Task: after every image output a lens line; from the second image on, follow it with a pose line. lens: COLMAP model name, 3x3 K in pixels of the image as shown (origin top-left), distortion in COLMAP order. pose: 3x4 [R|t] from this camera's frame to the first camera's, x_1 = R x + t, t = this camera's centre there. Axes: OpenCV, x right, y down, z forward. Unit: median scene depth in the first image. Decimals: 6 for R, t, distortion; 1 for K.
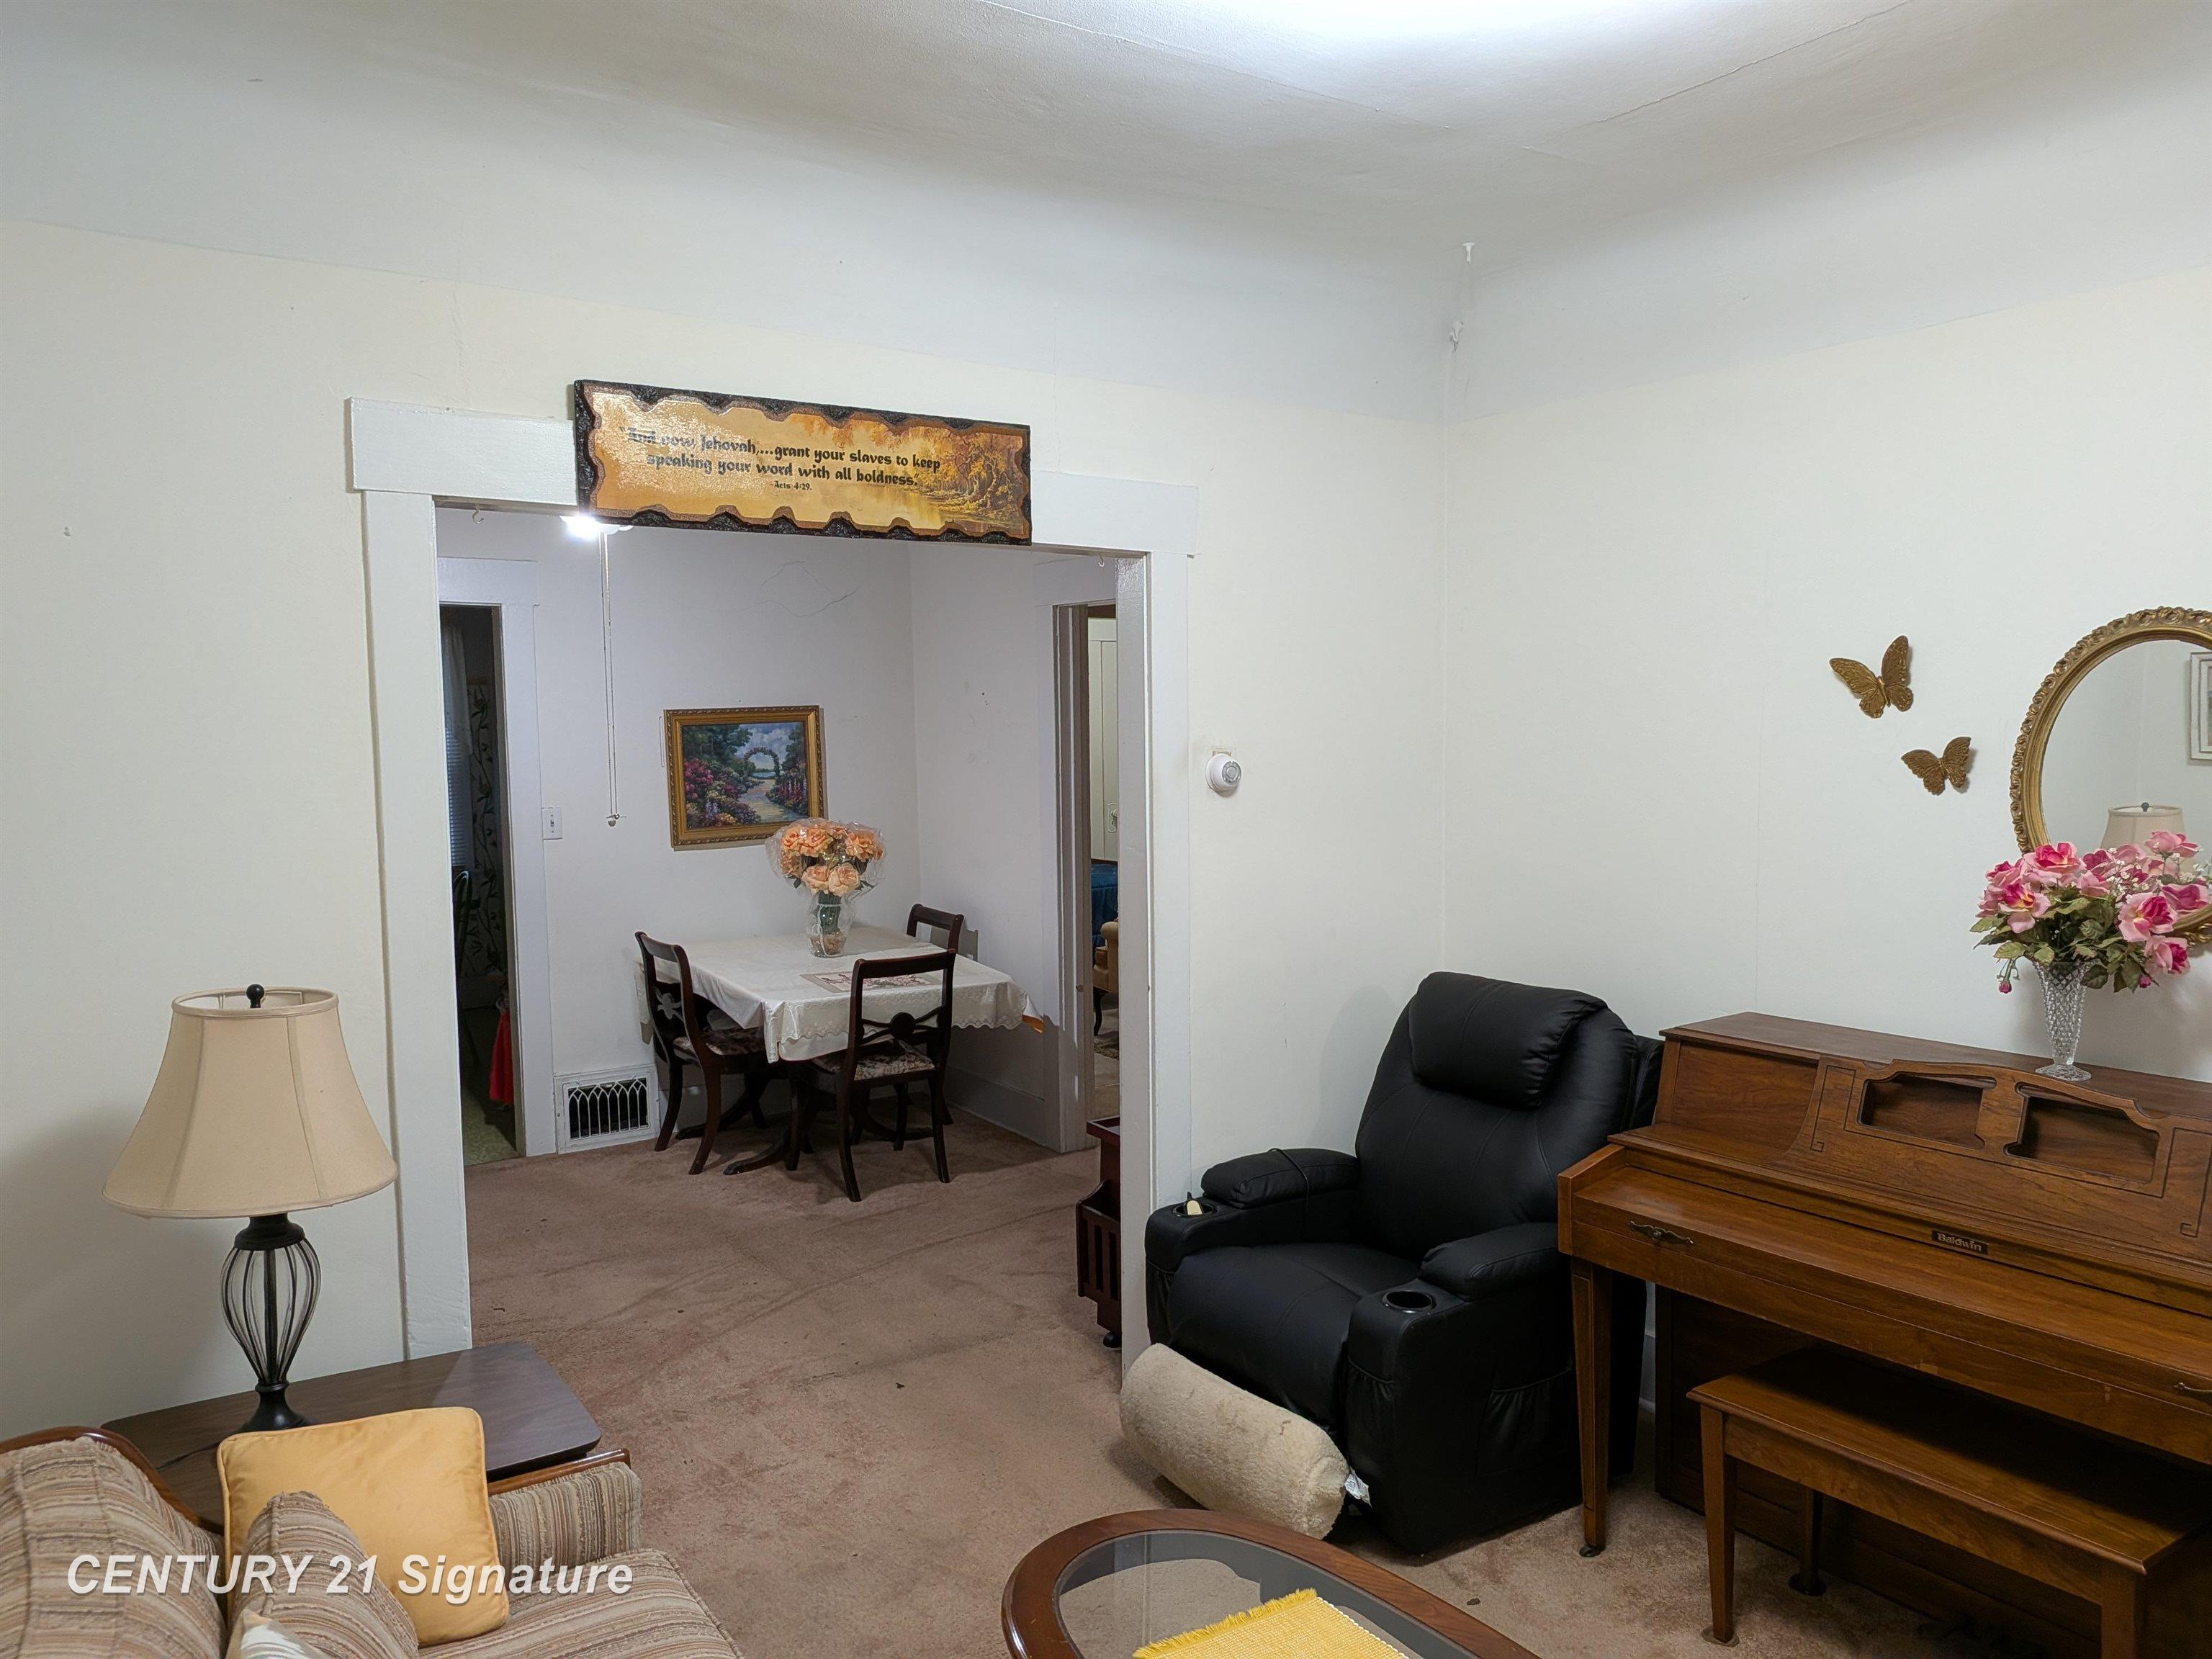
lens RADIAL K [[1625.3, 0, 1106.0], [0, 1625.3, 829.5], [0, 0, 1]] dist [-0.012097, -0.009826]
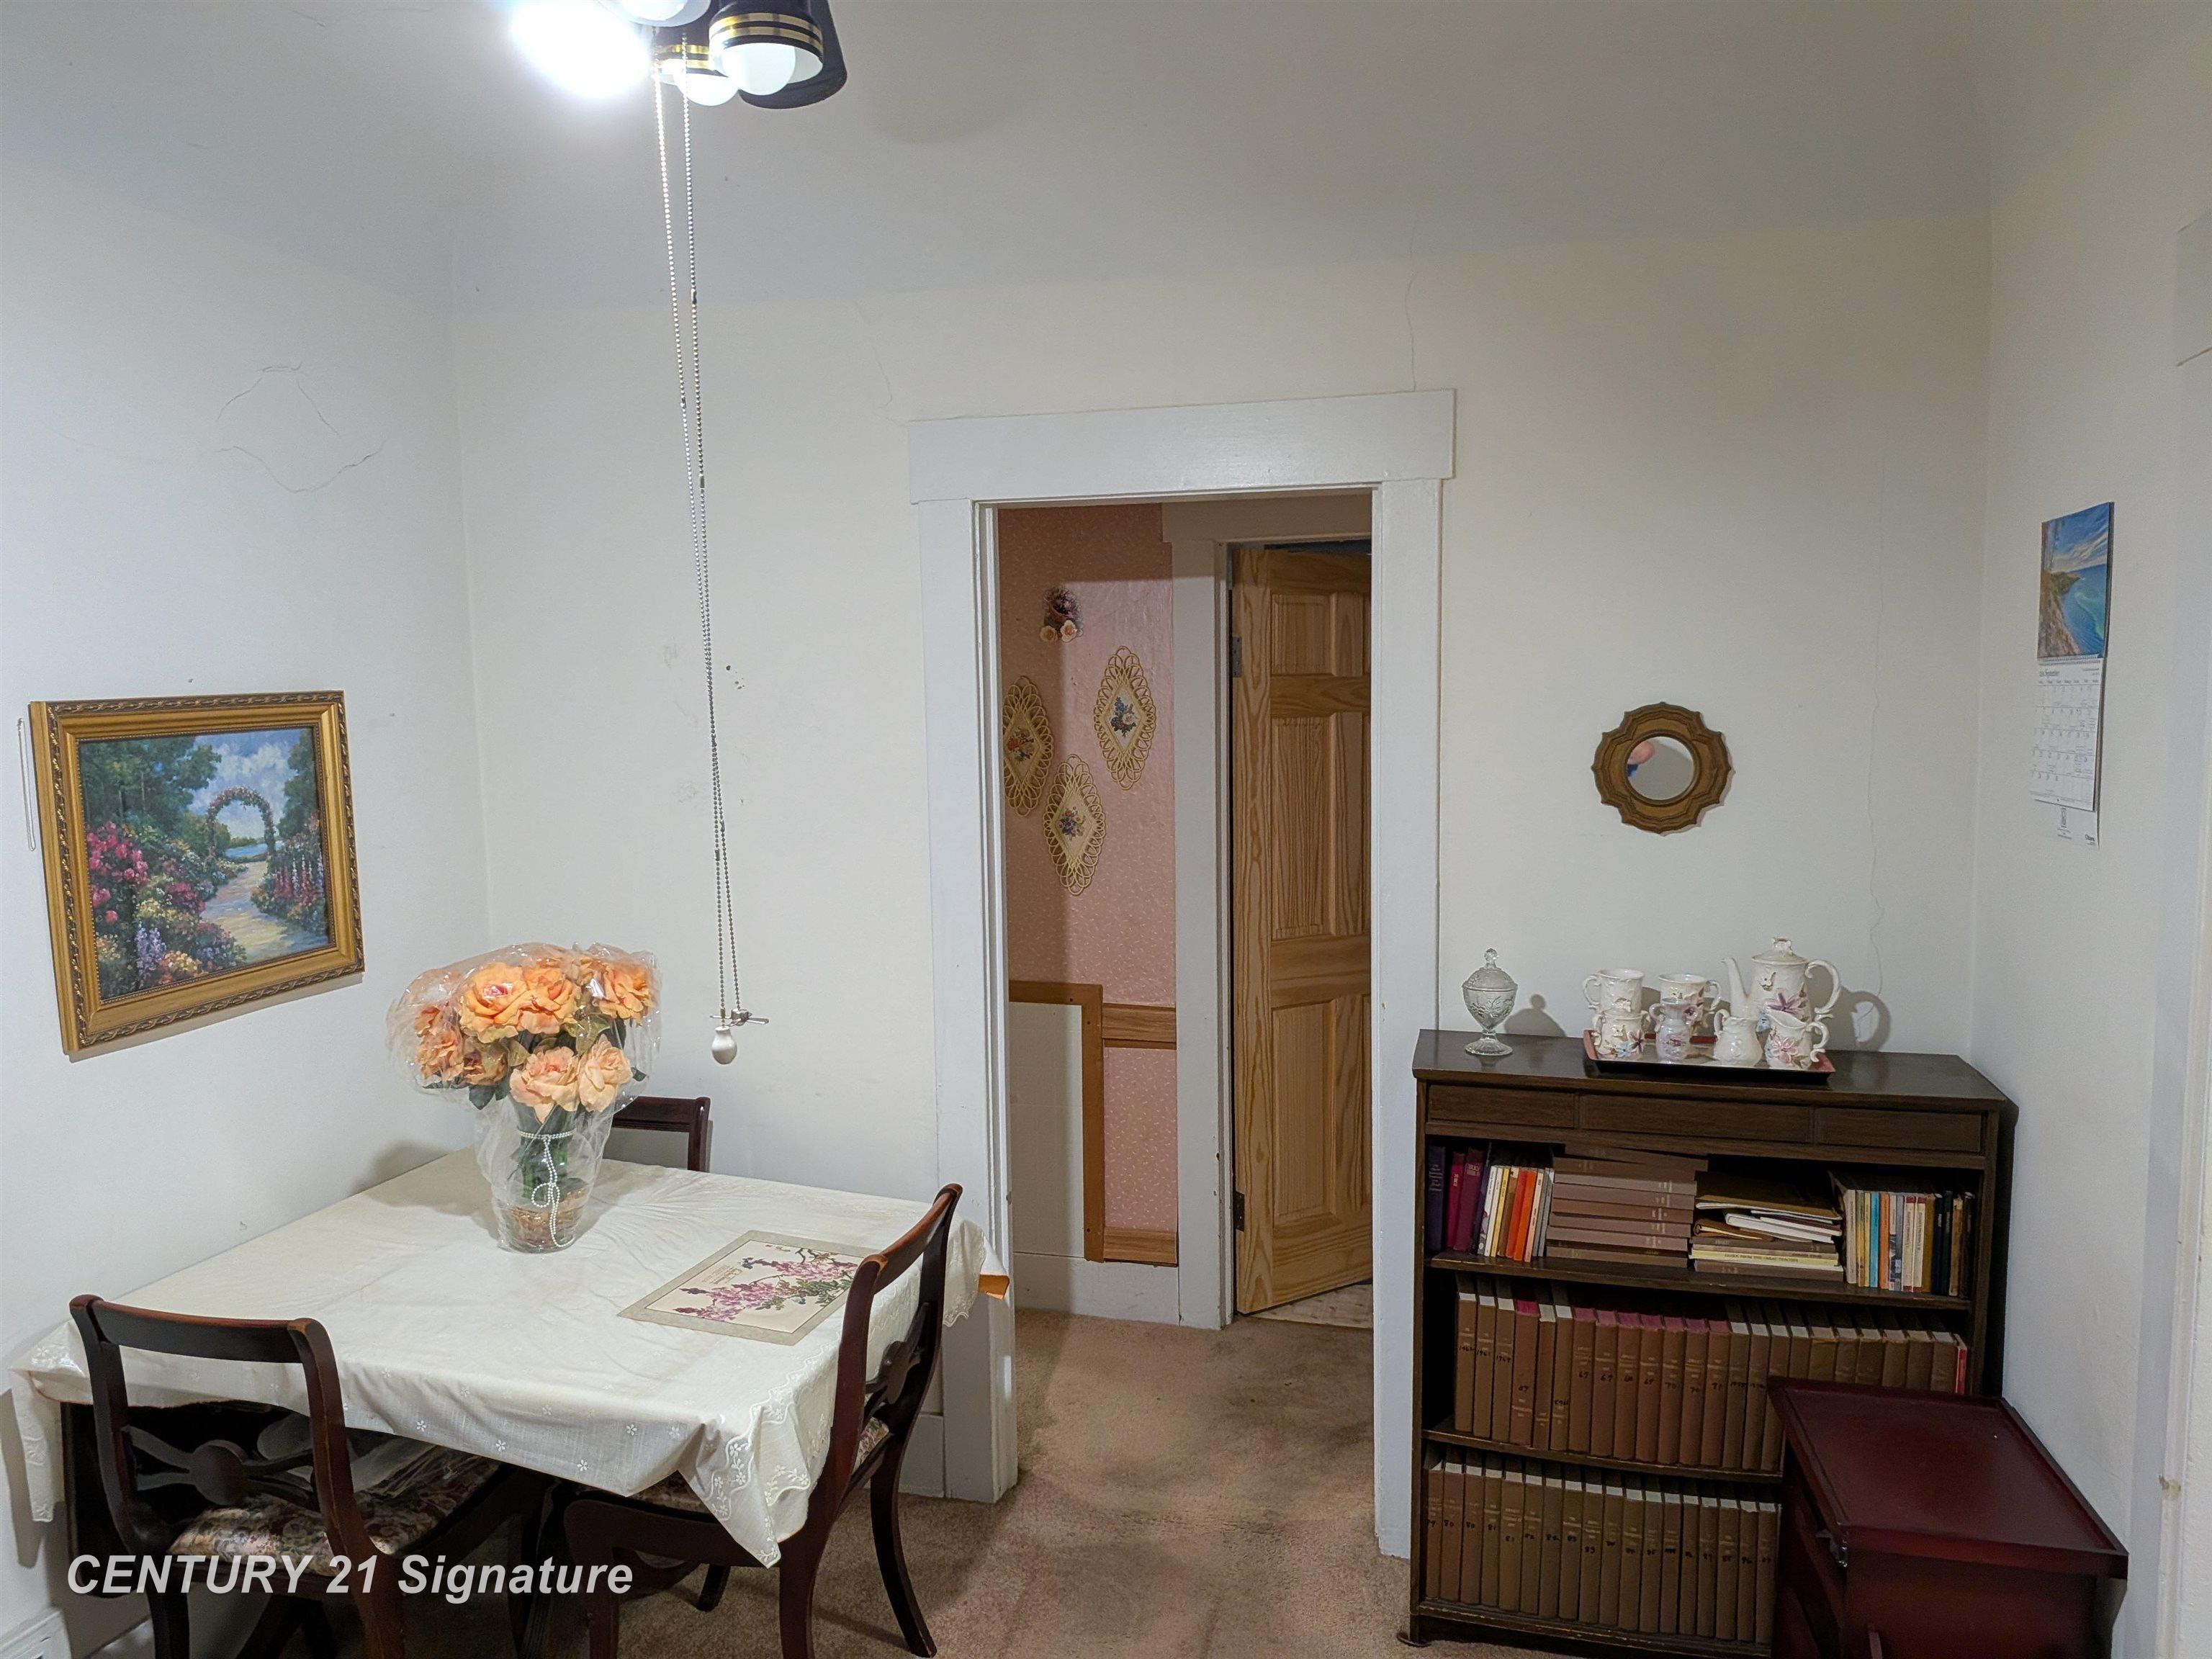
lens RADIAL K [[1625.3, 0, 1106.0], [0, 1625.3, 829.5], [0, 0, 1]] dist [-0.012097, -0.009826]
pose [[0.729392, -0.059086, 0.681540, -0.339626], [0.059875, 0.997954, 0.022438, -0.035903], [-0.681471, 0.024441, 0.731437, 0.533604]]
